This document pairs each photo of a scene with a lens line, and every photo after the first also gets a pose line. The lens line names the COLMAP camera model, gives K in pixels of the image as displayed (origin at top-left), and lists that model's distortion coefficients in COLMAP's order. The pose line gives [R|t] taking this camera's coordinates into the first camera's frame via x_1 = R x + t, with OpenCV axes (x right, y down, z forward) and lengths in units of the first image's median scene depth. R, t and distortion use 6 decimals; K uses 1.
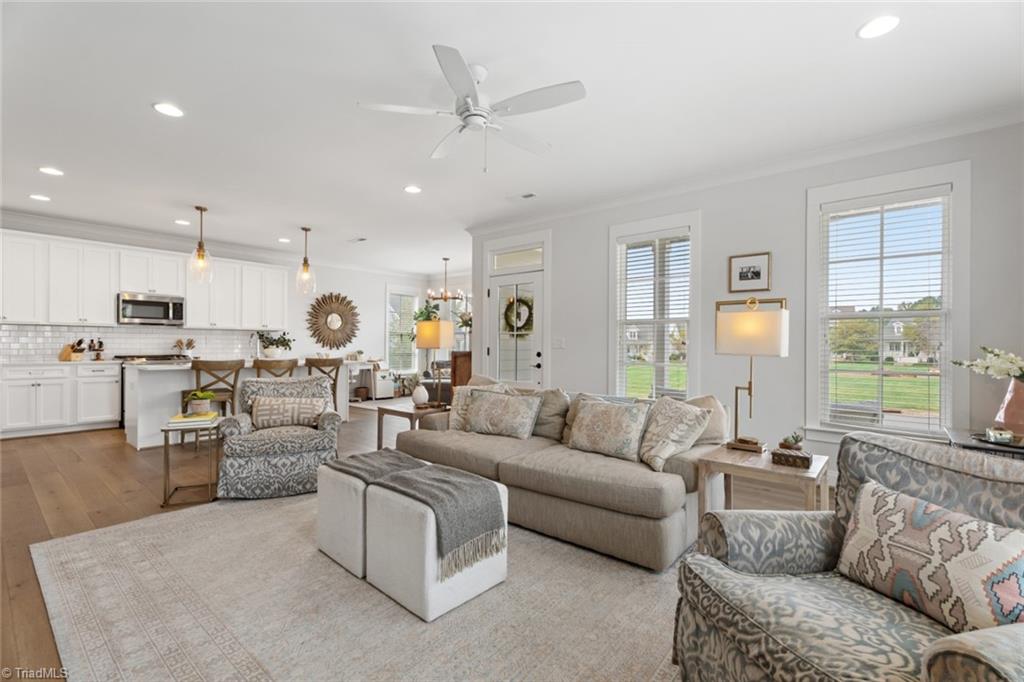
lens RADIAL K [[452.8, 0, 510.8], [0, 452.8, 345.5], [0, 0, 1]] dist [0.006676, -0.002365]
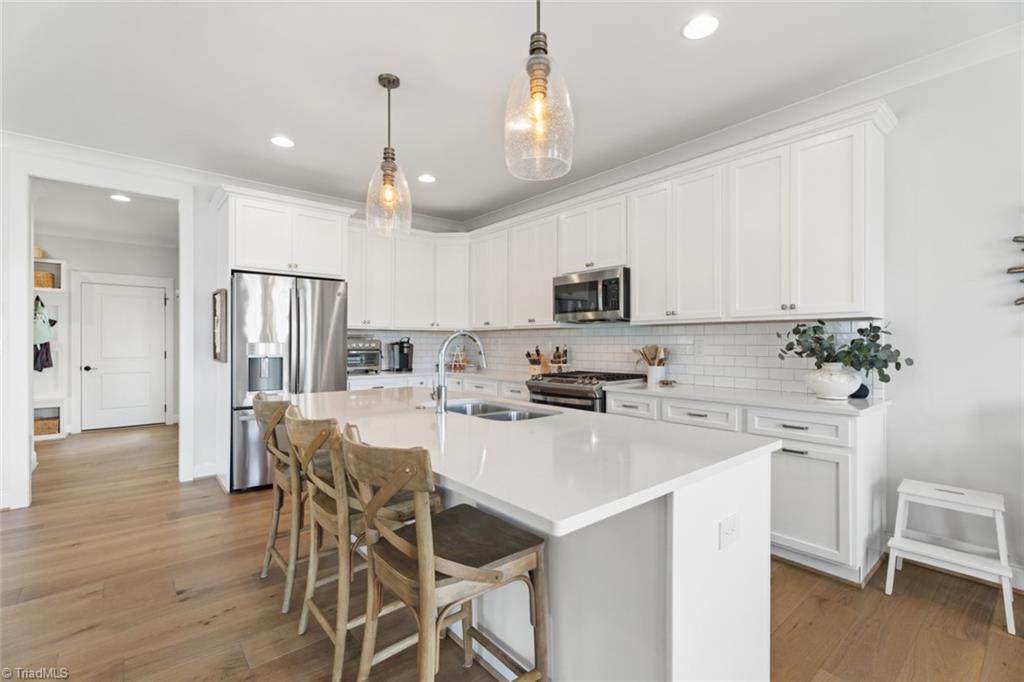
lens RADIAL K [[452.8, 0, 498.2], [0, 452.8, 344.2], [0, 0, 1]] dist [0.006676, -0.002365]
pose [[-0.173750, -0.003001, -0.984785, -0.190561], [-0.003705, 0.999990, -0.002393, -0.015445], [0.984783, 0.003232, -0.173760, 1.033270]]
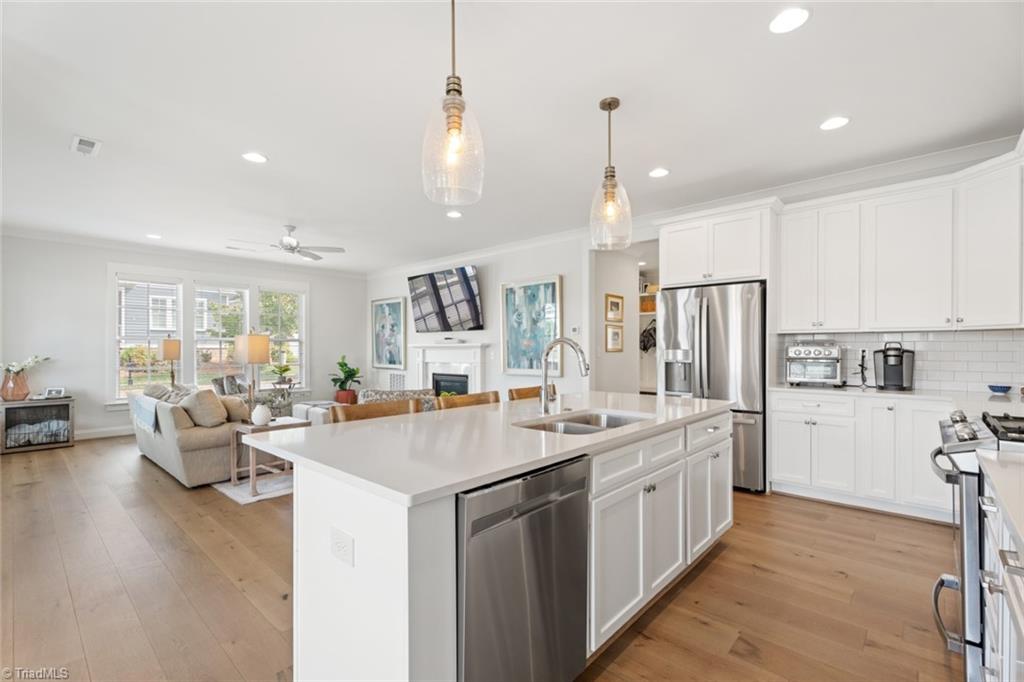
lens RADIAL K [[452.8, 0, 514.6], [0, 452.8, 347.6], [0, 0, 1]] dist [0.006676, -0.002365]
pose [[-0.999484, -0.005345, 0.031657, -0.503386], [-0.005330, 0.999986, 0.000580, -0.019548], [-0.031660, 0.000411, -0.999499, 1.306458]]
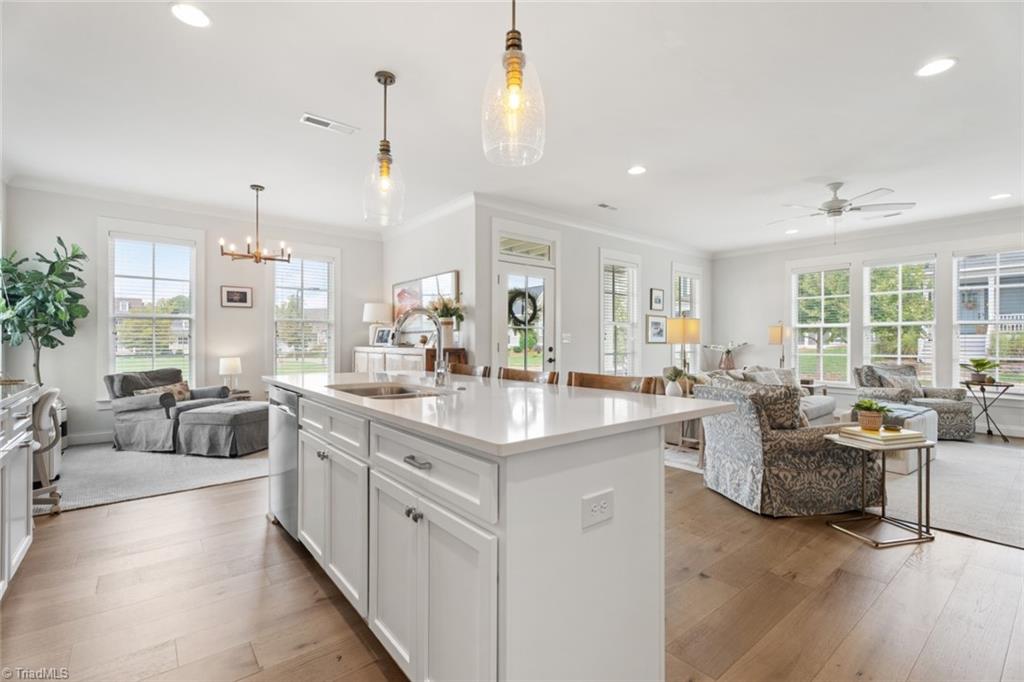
lens RADIAL K [[452.8, 0, 509.8], [0, 452.8, 339.5], [0, 0, 1]] dist [0.006676, -0.002365]
pose [[0.191327, -0.001579, 0.981525, -0.873408], [0.000064, 0.999999, 0.001596, -0.003312], [-0.981526, -0.000242, 0.191327, 0.807348]]
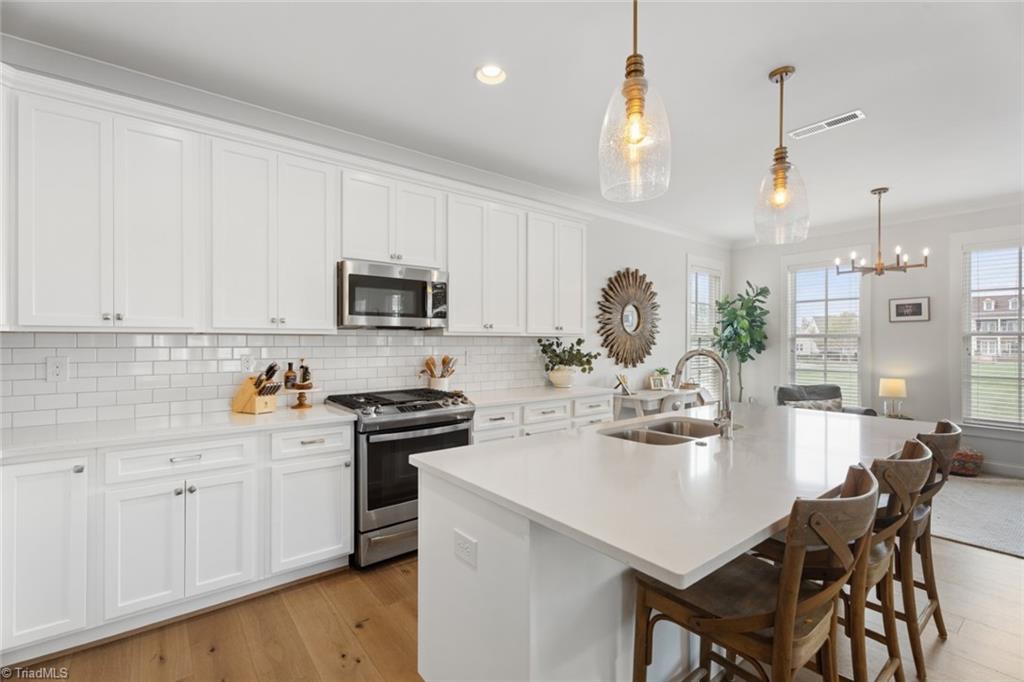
lens RADIAL K [[452.8, 0, 509.3], [0, 452.8, 339.6], [0, 0, 1]] dist [0.006676, -0.002365]
pose [[0.979939, -0.006838, -0.199179, -0.610477], [0.005178, 0.999947, -0.008855, -0.031772], [0.199230, 0.007646, 0.979923, 0.591995]]
